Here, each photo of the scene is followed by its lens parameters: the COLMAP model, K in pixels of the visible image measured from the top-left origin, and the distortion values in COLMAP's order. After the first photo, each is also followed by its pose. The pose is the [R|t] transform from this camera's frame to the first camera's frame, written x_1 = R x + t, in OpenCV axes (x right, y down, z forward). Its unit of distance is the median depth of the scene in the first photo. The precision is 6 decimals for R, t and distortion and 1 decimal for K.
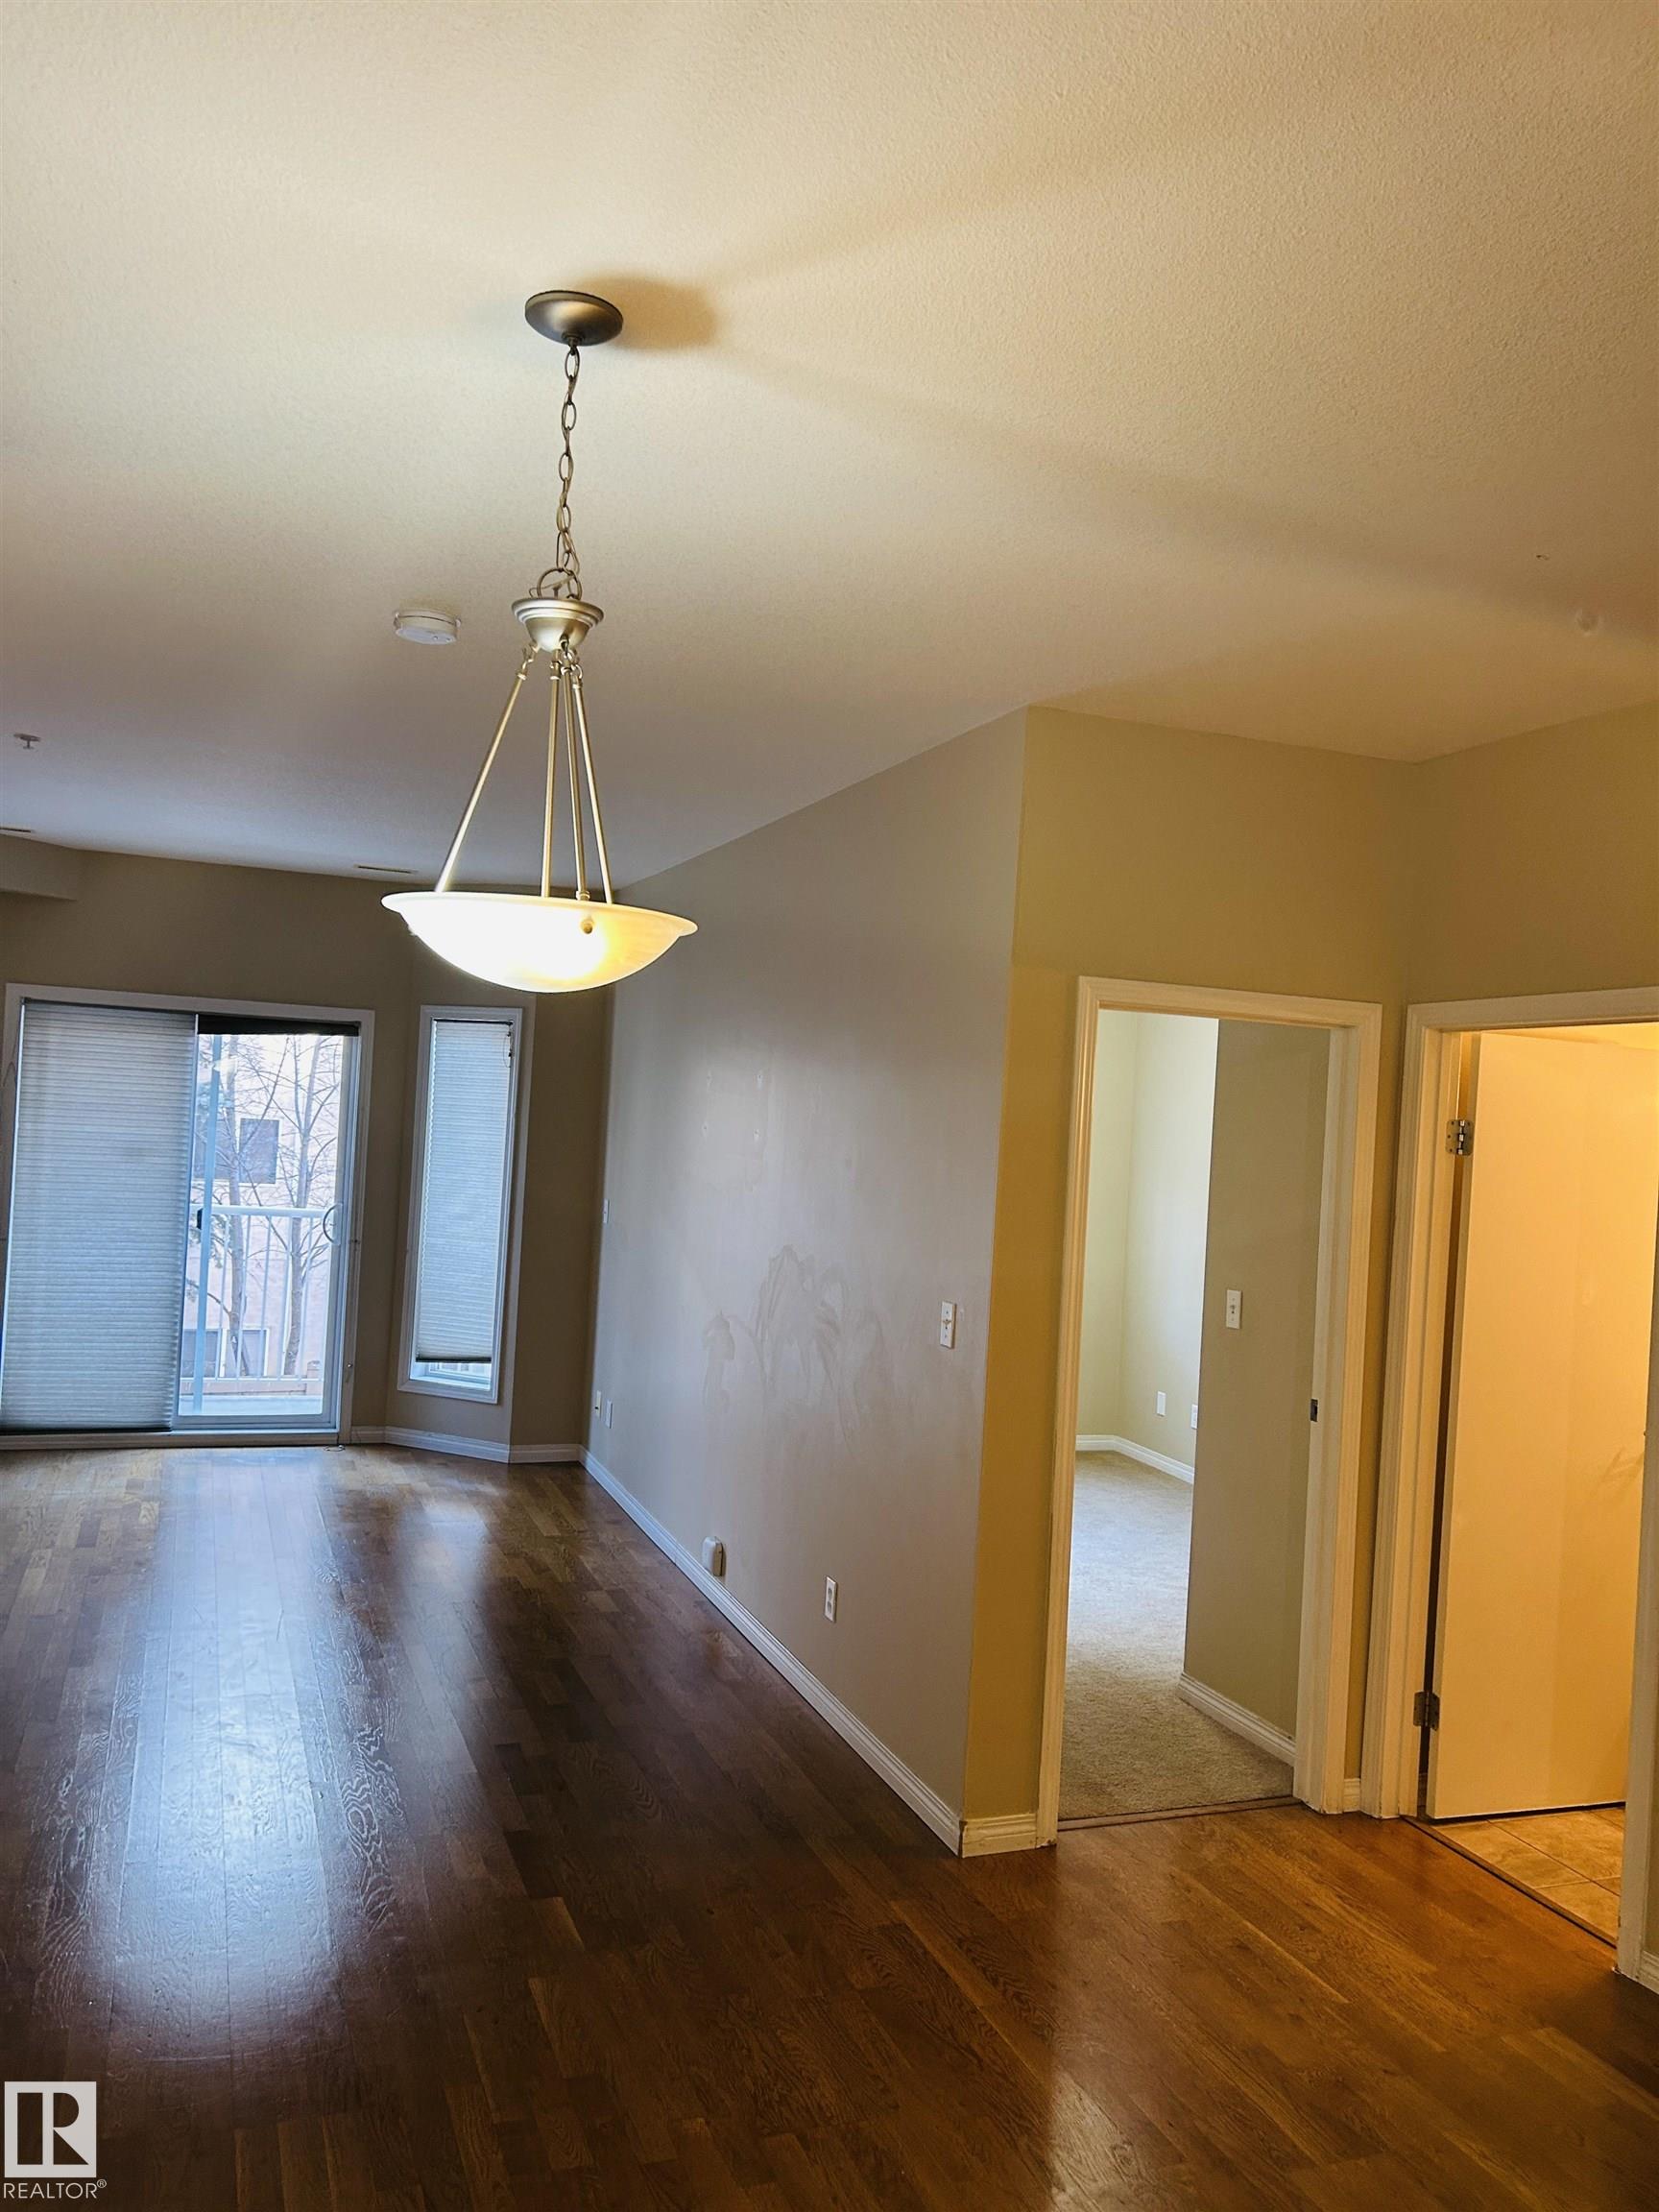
lens RADIAL K [[1657.3, 0, 828.7], [0, 1657.3, 1114.9], [0, 0, 1]] dist [0.050156, -0.053913]
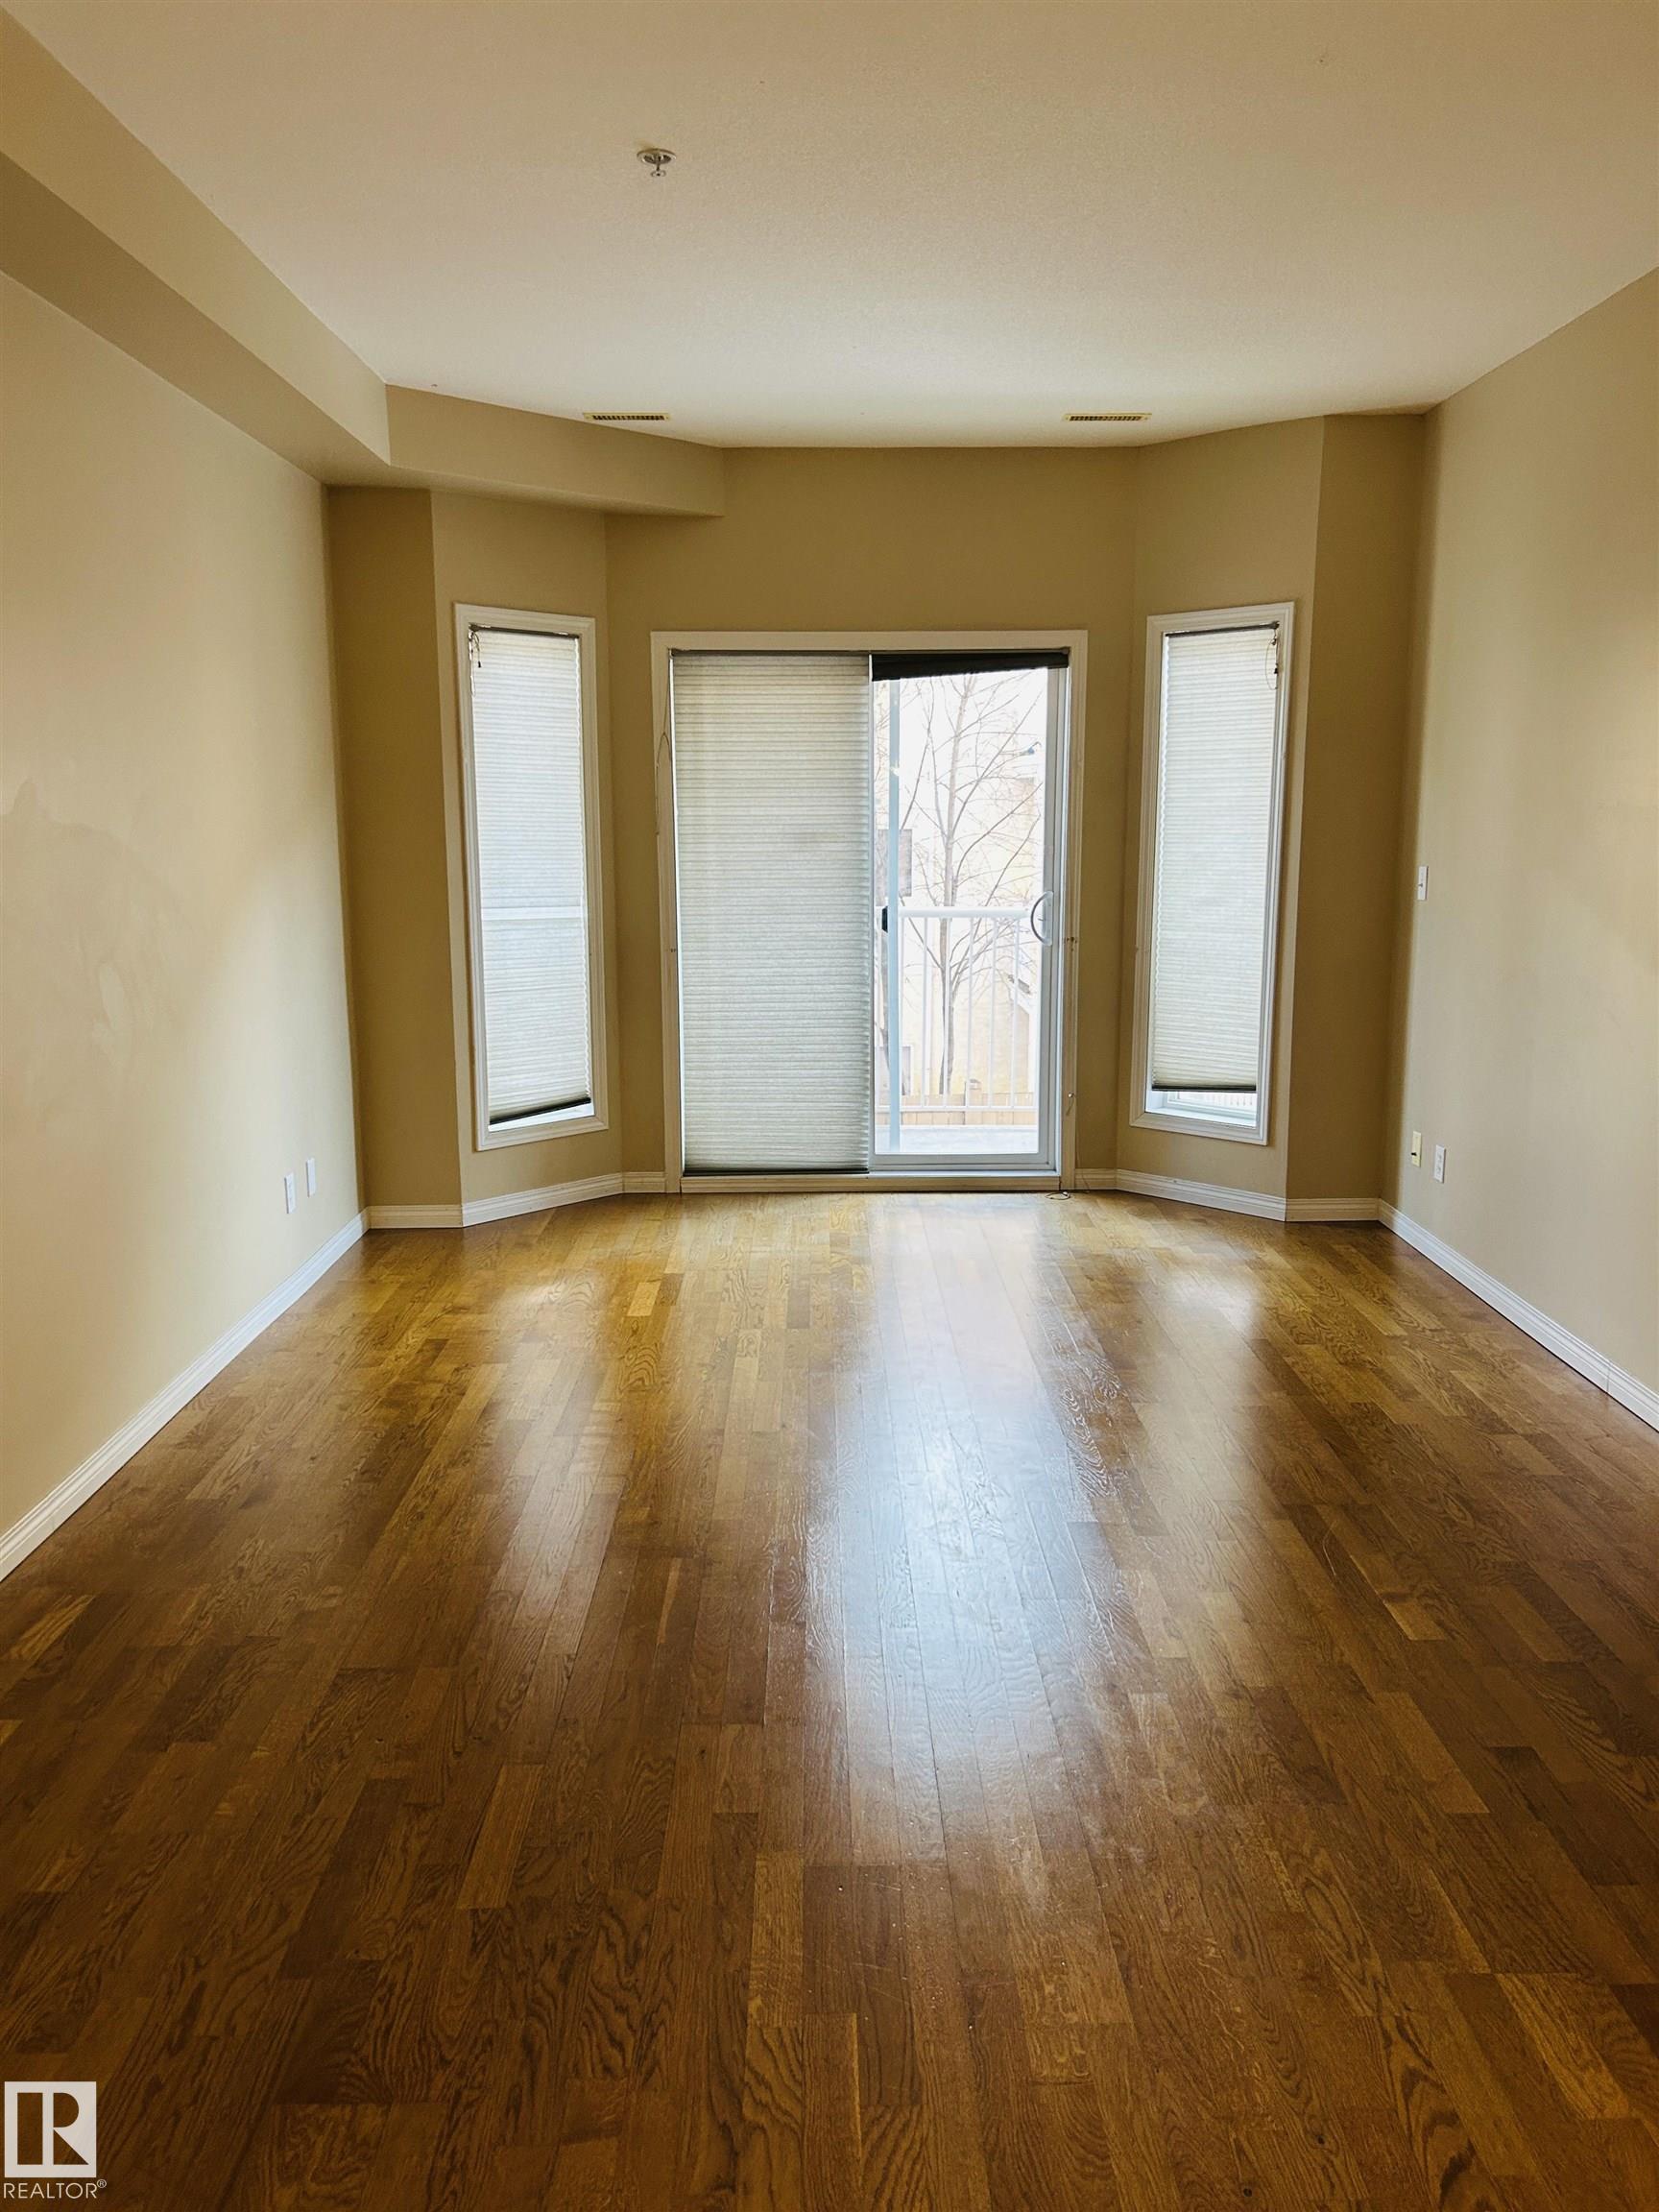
lens RADIAL K [[1657.3, 0, 830.3], [0, 1657.3, 1126.4], [0, 0, 1]] dist [0.050156, -0.053913]
pose [[0.936642, 0.003142, -0.350274, -0.128985], [0.059570, 0.983965, 0.168118, 0.027210], [0.345186, -0.178332, 0.921436, 0.247470]]
